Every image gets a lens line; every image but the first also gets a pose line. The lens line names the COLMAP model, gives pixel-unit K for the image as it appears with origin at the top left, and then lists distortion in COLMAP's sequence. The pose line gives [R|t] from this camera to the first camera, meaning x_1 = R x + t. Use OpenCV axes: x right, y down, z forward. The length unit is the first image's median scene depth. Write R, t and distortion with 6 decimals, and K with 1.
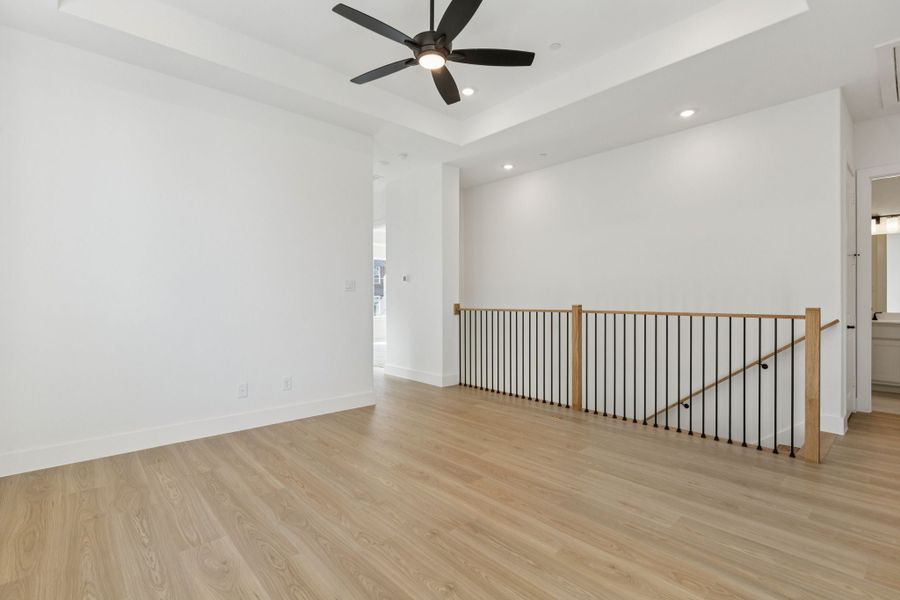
lens RADIAL K [[417.4, 0, 448.1], [0, 417.4, 301.8], [0, 0, 1]] dist [0.004654, 0.001716]
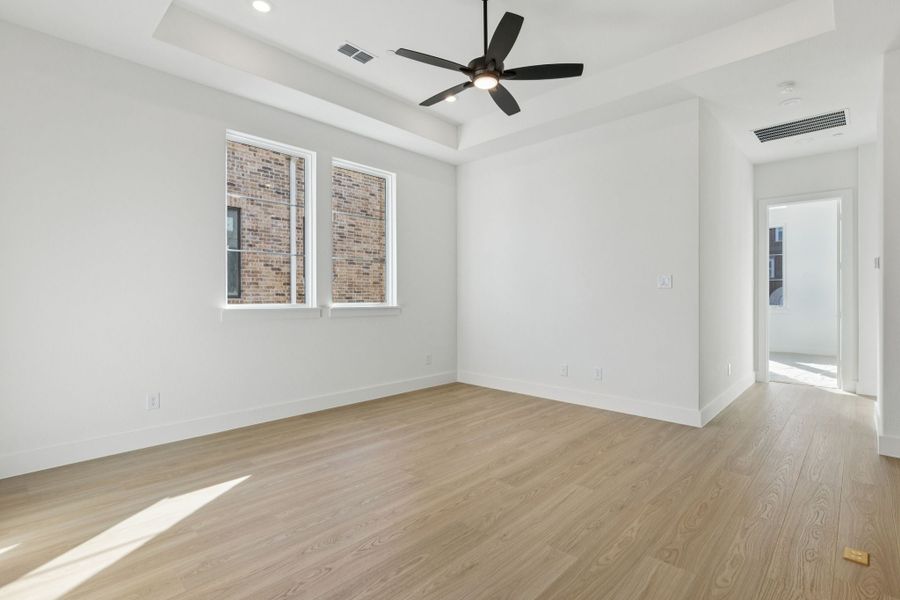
lens RADIAL K [[417.4, 0, 454.0], [0, 417.4, 301.4], [0, 0, 1]] dist [0.004654, 0.001716]
pose [[0.079176, 0.005283, -0.996847, 0.848946], [-0.008479, 0.999953, 0.004626, 0.000184], [0.996825, 0.008085, 0.079217, 0.658914]]
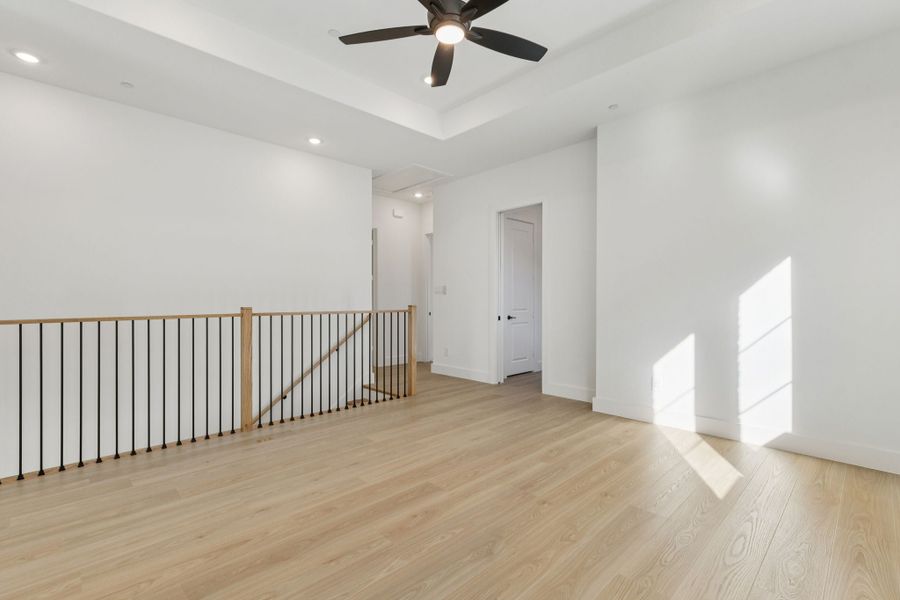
lens RADIAL K [[417.4, 0, 446.3], [0, 417.4, 296.1], [0, 0, 1]] dist [0.004654, 0.001716]
pose [[-0.030839, 0.007491, 0.999496, -0.749613], [0.013251, 0.999887, -0.007085, -0.005201], [-0.999437, 0.013026, -0.030935, 0.826080]]
